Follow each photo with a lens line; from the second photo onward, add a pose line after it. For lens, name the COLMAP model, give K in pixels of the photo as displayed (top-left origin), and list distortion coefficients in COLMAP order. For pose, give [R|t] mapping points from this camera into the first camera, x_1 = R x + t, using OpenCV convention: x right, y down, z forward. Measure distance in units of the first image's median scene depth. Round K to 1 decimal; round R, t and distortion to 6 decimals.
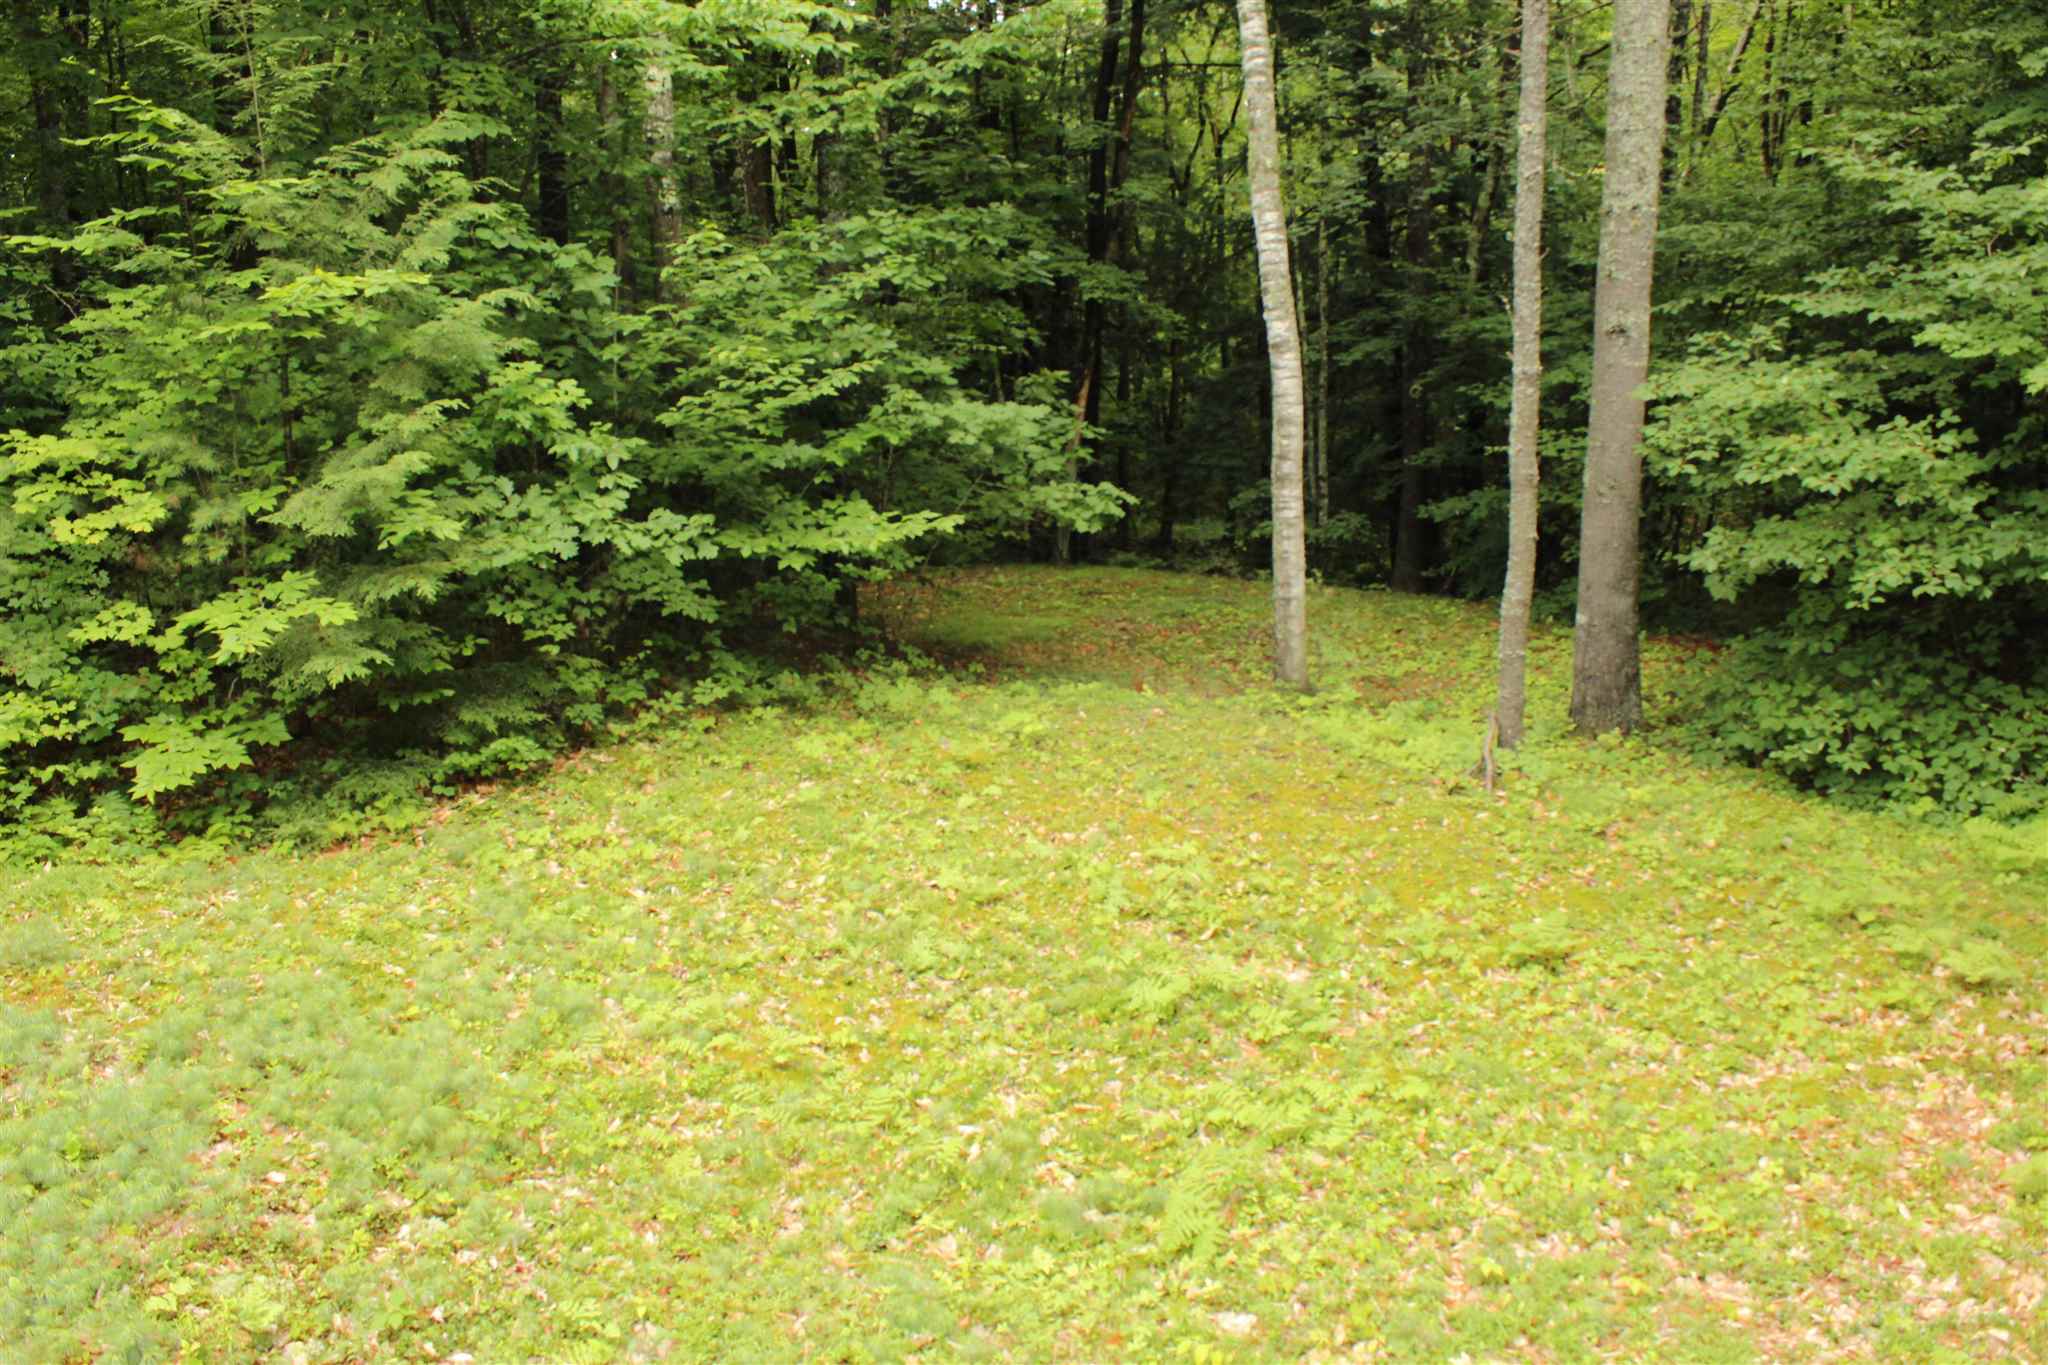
lens RADIAL K [[1726.8, 0, 1029.2], [0, 1726.8, 669.5], [0, 0, 1]] dist [-0.155422, 0.138100]
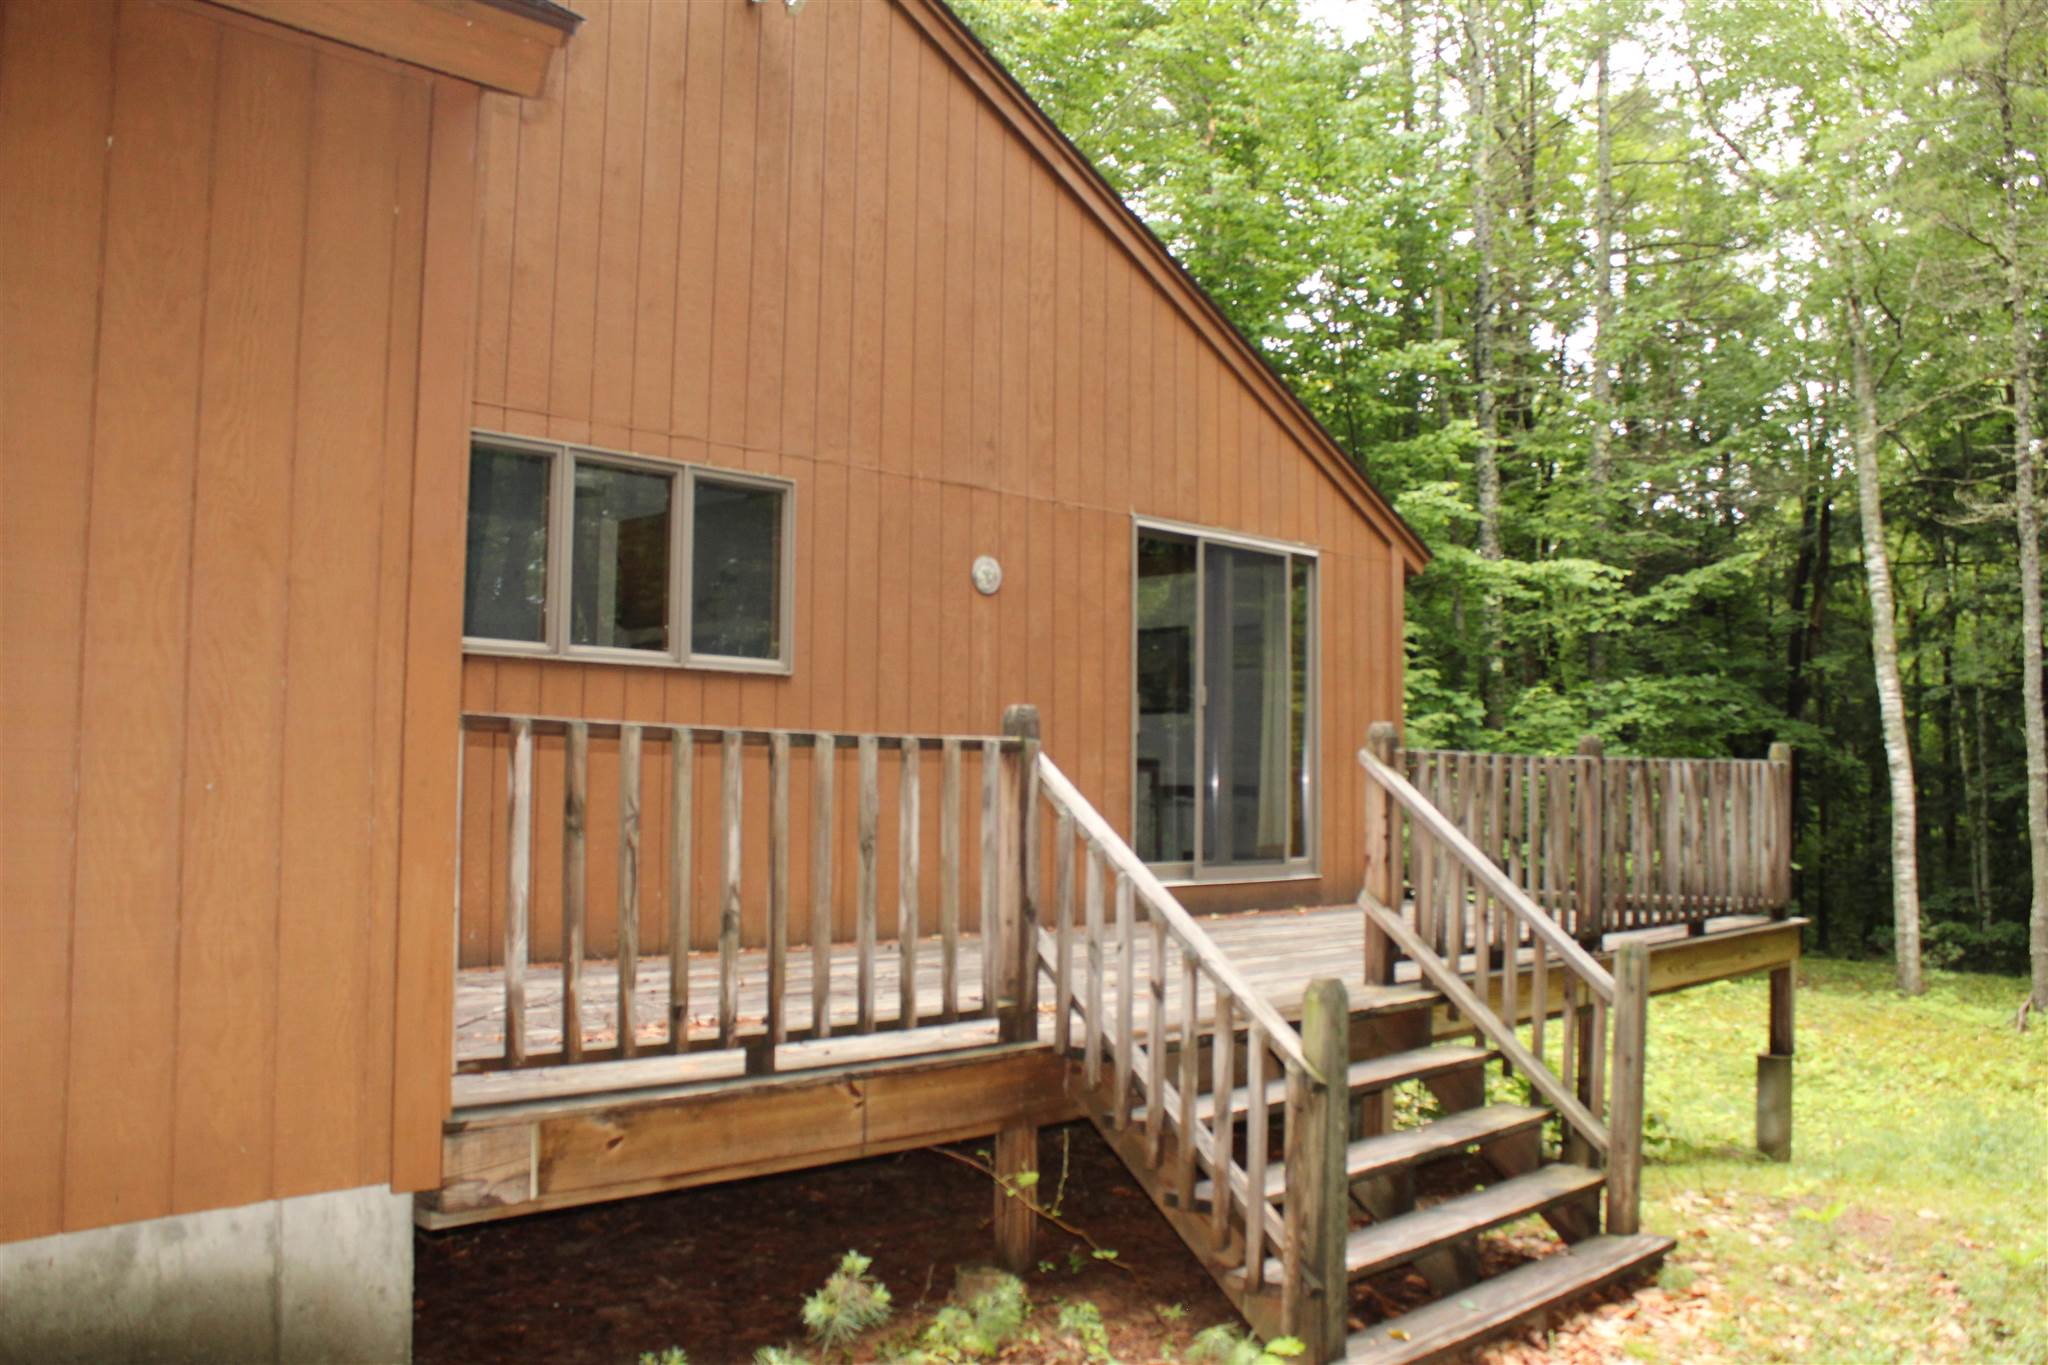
lens RADIAL K [[1726.8, 0, 1025.3], [0, 1726.8, 674.9], [0, 0, 1]] dist [-0.155422, 0.138100]
pose [[0.917613, 0.005373, -0.397440, 0.032873], [-0.108995, 0.964981, -0.238603, 0.237229], [0.382240, 0.262264, 0.886065, -0.876113]]
